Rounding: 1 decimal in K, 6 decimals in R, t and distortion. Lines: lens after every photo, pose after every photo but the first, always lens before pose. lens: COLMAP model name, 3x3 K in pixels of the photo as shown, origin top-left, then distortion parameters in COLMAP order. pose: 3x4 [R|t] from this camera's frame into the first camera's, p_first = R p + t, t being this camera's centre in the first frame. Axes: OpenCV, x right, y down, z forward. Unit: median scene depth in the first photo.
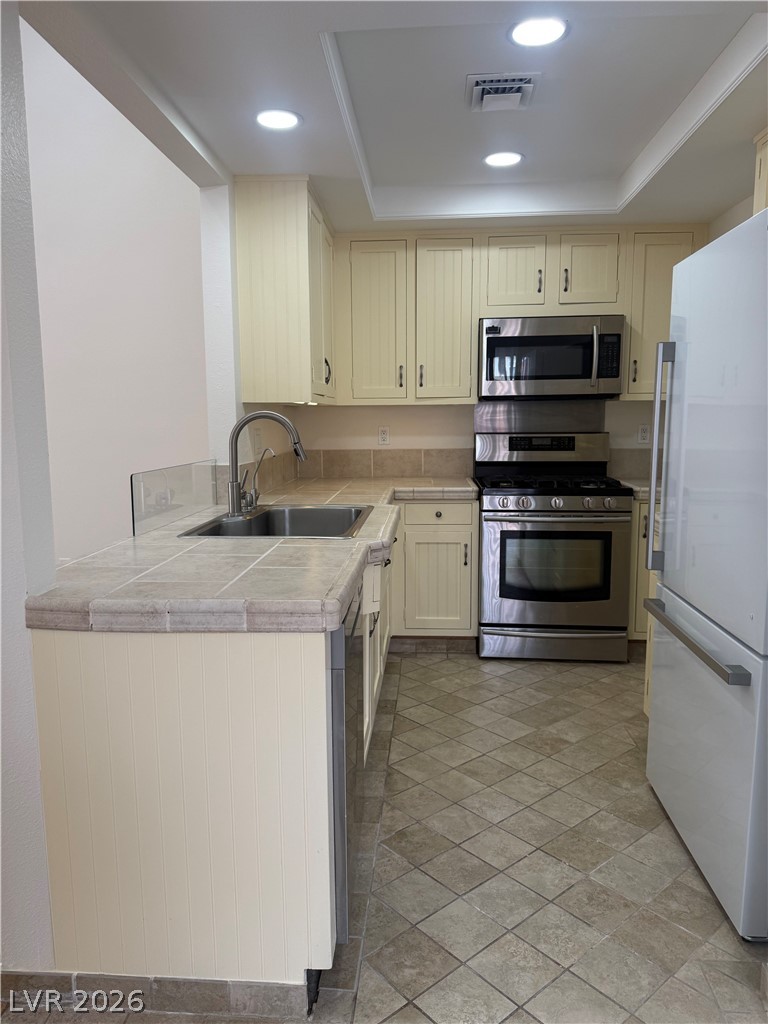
lens RADIAL K [[731.2, 0, 382.2], [0, 731.2, 516.8], [0, 0, 1]] dist [0.058147, -0.079879]
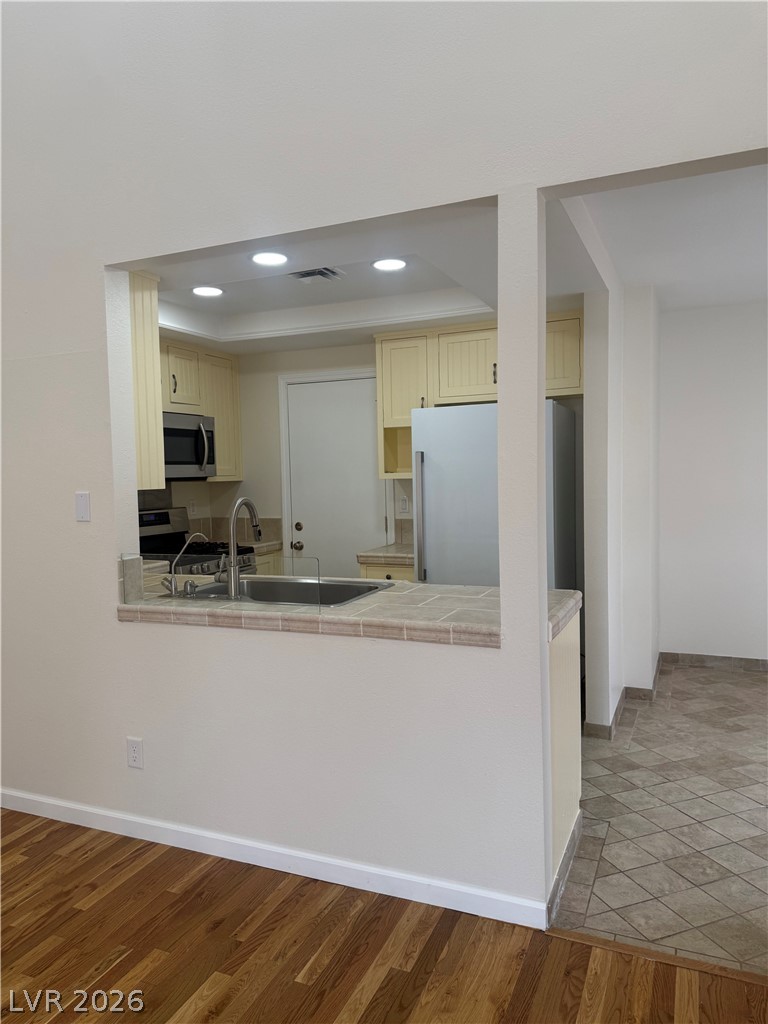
lens RADIAL K [[731.2, 0, 389.6], [0, 731.2, 512.4], [0, 0, 1]] dist [0.058147, -0.079879]
pose [[0.331285, -0.053757, 0.941998, -1.125331], [0.147238, 0.989090, 0.004664, -0.096883], [-0.931972, 0.137153, 0.335586, 0.432301]]
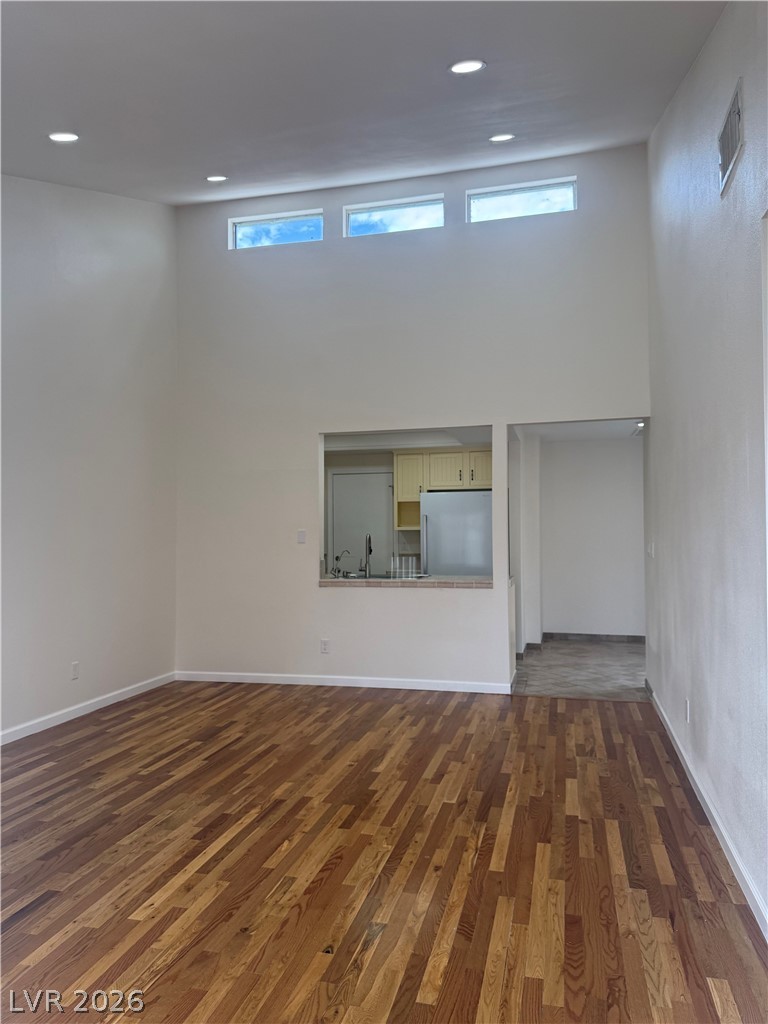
lens RADIAL K [[731.2, 0, 376.6], [0, 731.2, 511.6], [0, 0, 1]] dist [0.058147, -0.079879]
pose [[0.188580, 0.037082, 0.981358, -2.608001], [0.139015, 0.988217, -0.064054, -0.058257], [-0.972169, 0.148503, 0.181203, 0.523555]]
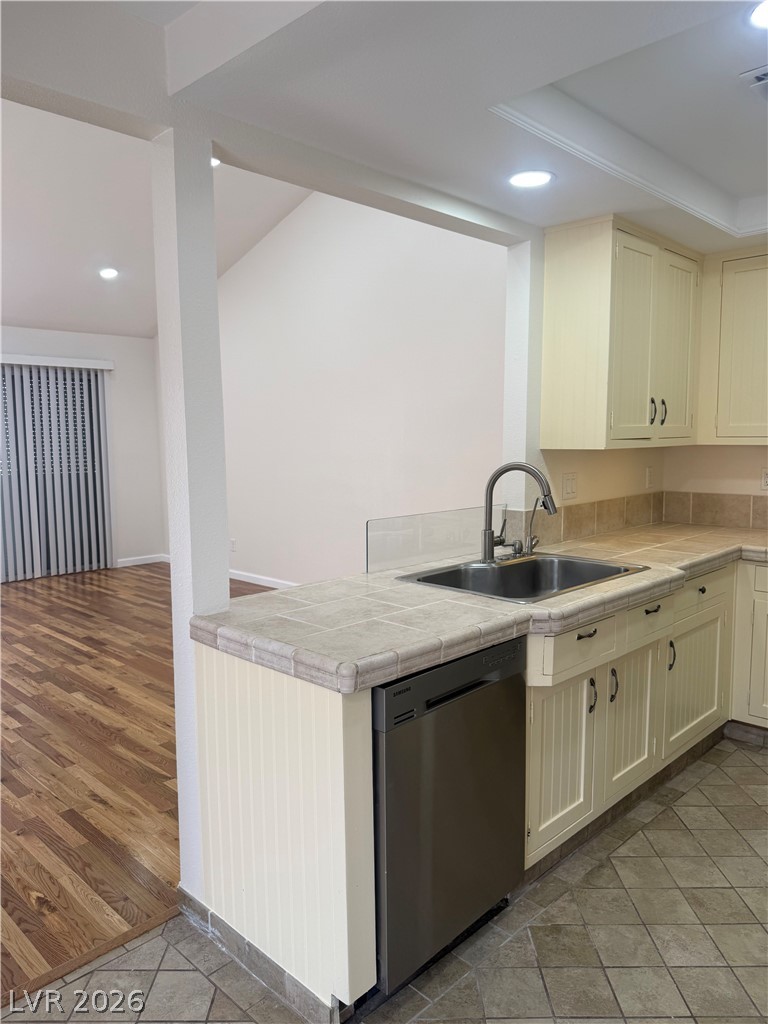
lens RADIAL K [[731.2, 0, 382.4], [0, 731.2, 520.6], [0, 0, 1]] dist [0.058147, -0.079879]
pose [[0.753130, 0.077930, -0.653240, 0.370232], [-0.086256, 0.996084, 0.019384, -0.069429], [0.652193, 0.041747, 0.756902, 0.114606]]
